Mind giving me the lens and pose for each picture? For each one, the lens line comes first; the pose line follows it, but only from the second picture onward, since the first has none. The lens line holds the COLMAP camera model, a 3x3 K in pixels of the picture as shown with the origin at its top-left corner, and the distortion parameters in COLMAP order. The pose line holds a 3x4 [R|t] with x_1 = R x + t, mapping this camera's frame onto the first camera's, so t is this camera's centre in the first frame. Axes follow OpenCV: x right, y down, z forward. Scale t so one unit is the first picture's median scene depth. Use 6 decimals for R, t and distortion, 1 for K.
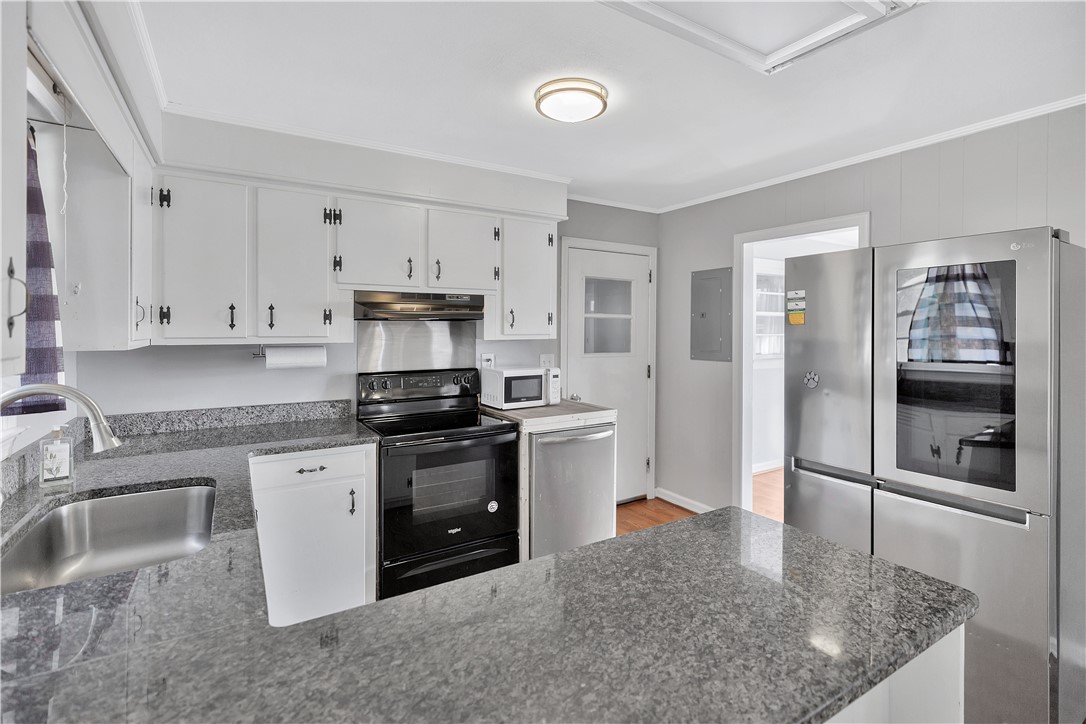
lens RADIAL K [[505.6, 0, 549.1], [0, 505.6, 336.8], [0, 0, 1]] dist [-0.000847, -0.000262]
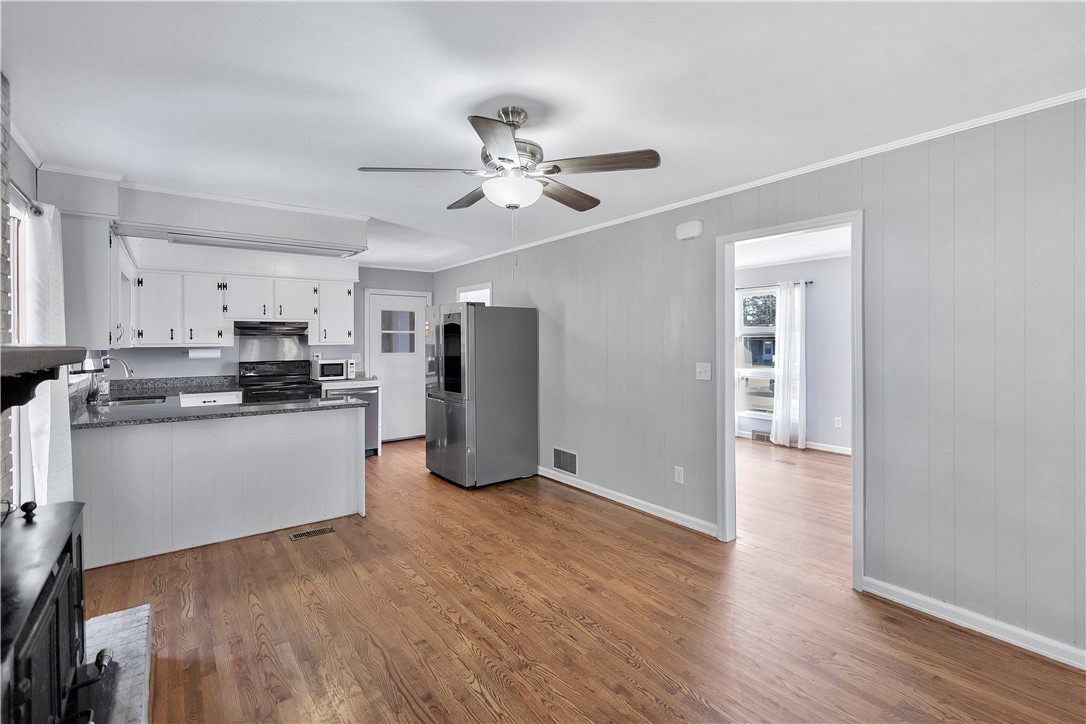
lens RADIAL K [[494.6, 0, 545.3], [0, 494.6, 345.6], [0, 0, 1]] dist [0.001734, -0.000243]
pose [[0.995985, -0.009358, 0.089033, 0.639247], [0.010003, 0.999927, -0.006796, 0.031967], [-0.088963, 0.007660, 0.996005, -1.032652]]
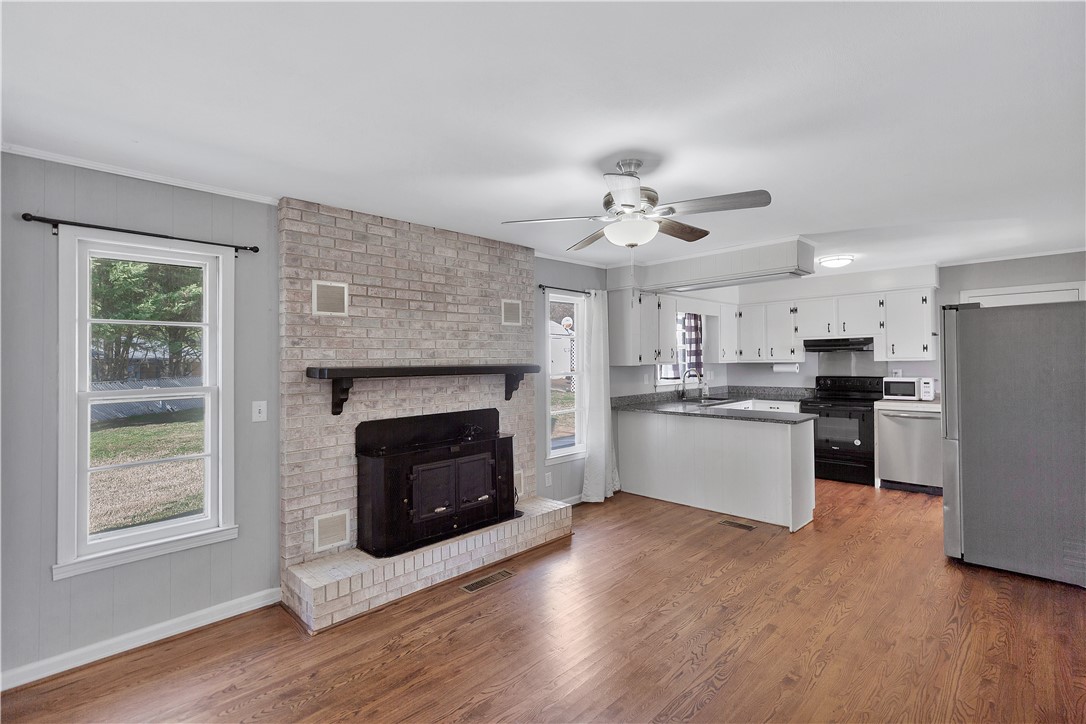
lens RADIAL K [[500.9, 0, 555.0], [0, 500.9, 356.9], [0, 0, 1]] dist [0.001054, 0.000039]
pose [[0.243036, -0.013423, -0.969924, 1.439457], [-0.001167, 0.999899, -0.014130, 0.019770], [0.970016, 0.004566, 0.242996, -0.623591]]
